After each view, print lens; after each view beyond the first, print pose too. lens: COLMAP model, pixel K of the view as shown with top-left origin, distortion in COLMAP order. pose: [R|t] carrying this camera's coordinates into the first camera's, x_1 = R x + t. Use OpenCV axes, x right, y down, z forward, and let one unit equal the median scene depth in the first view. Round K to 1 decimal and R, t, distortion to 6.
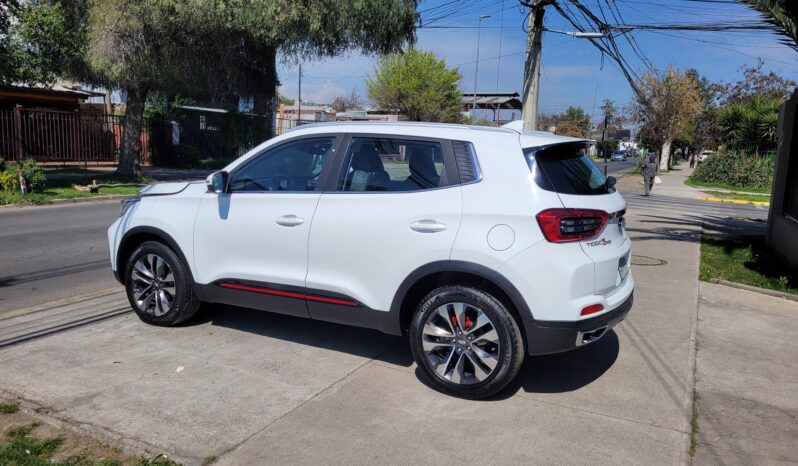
lens RADIAL K [[598.6, 0, 405.8], [0, 598.6, 232.6], [0, 0, 1]] dist [0.037896, -0.012677]
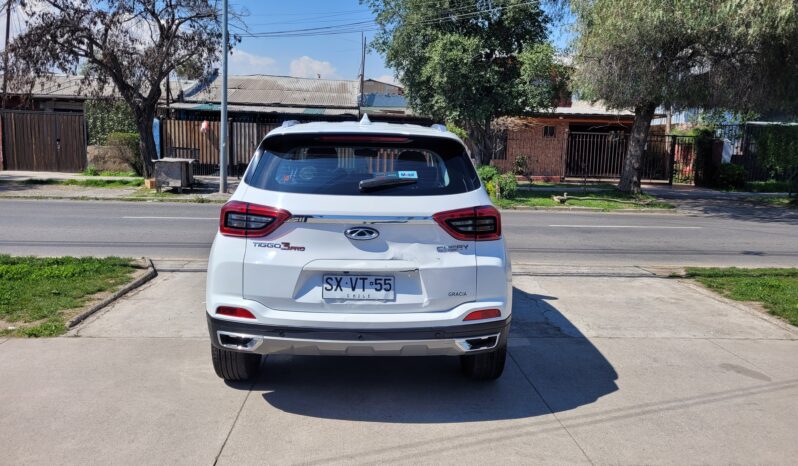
lens RADIAL K [[598.6, 0, 399.1], [0, 598.6, 233.2], [0, 0, 1]] dist [0.037896, -0.012677]
pose [[0.511131, 0.106853, -0.852835, 0.994458], [-0.138645, 0.989498, 0.040881, -0.052970], [0.848247, 0.097346, 0.520577, 0.593570]]
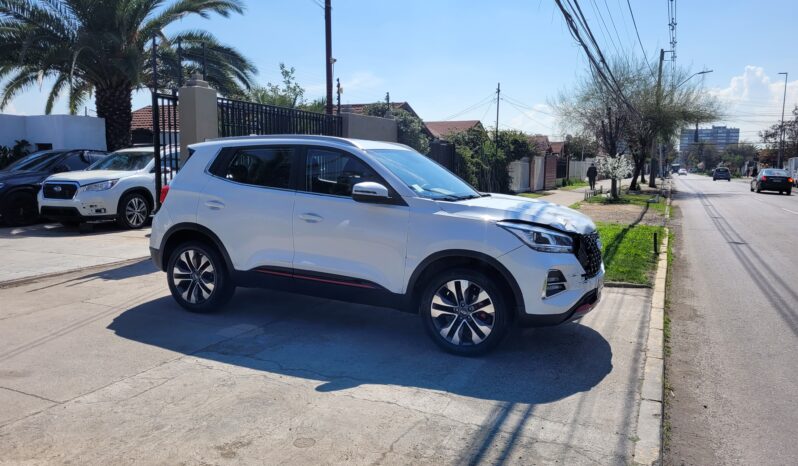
lens RADIAL K [[598.6, 0, 400.7], [0, 598.6, 231.3], [0, 0, 1]] dist [0.037896, -0.012677]
pose [[-0.997816, -0.043900, -0.049350, -0.115793], [-0.055187, 0.964644, 0.257713, -0.363017], [0.036292, 0.259874, -0.964960, 2.526066]]
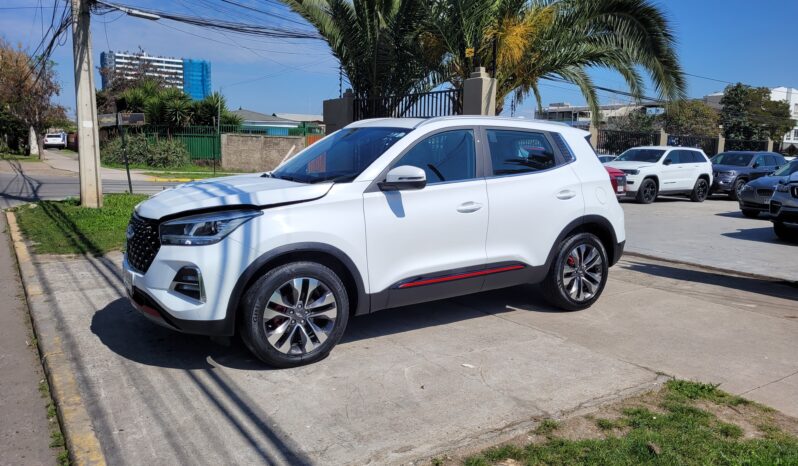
lens RADIAL K [[598.6, 0, 402.1], [0, 598.6, 236.6], [0, 0, 1]] dist [0.037896, -0.012677]
pose [[0.492993, -0.158919, 0.855396, -1.173580], [0.127909, 0.985732, 0.109416, -0.100422], [-0.860580, 0.055471, 0.506286, 0.548070]]
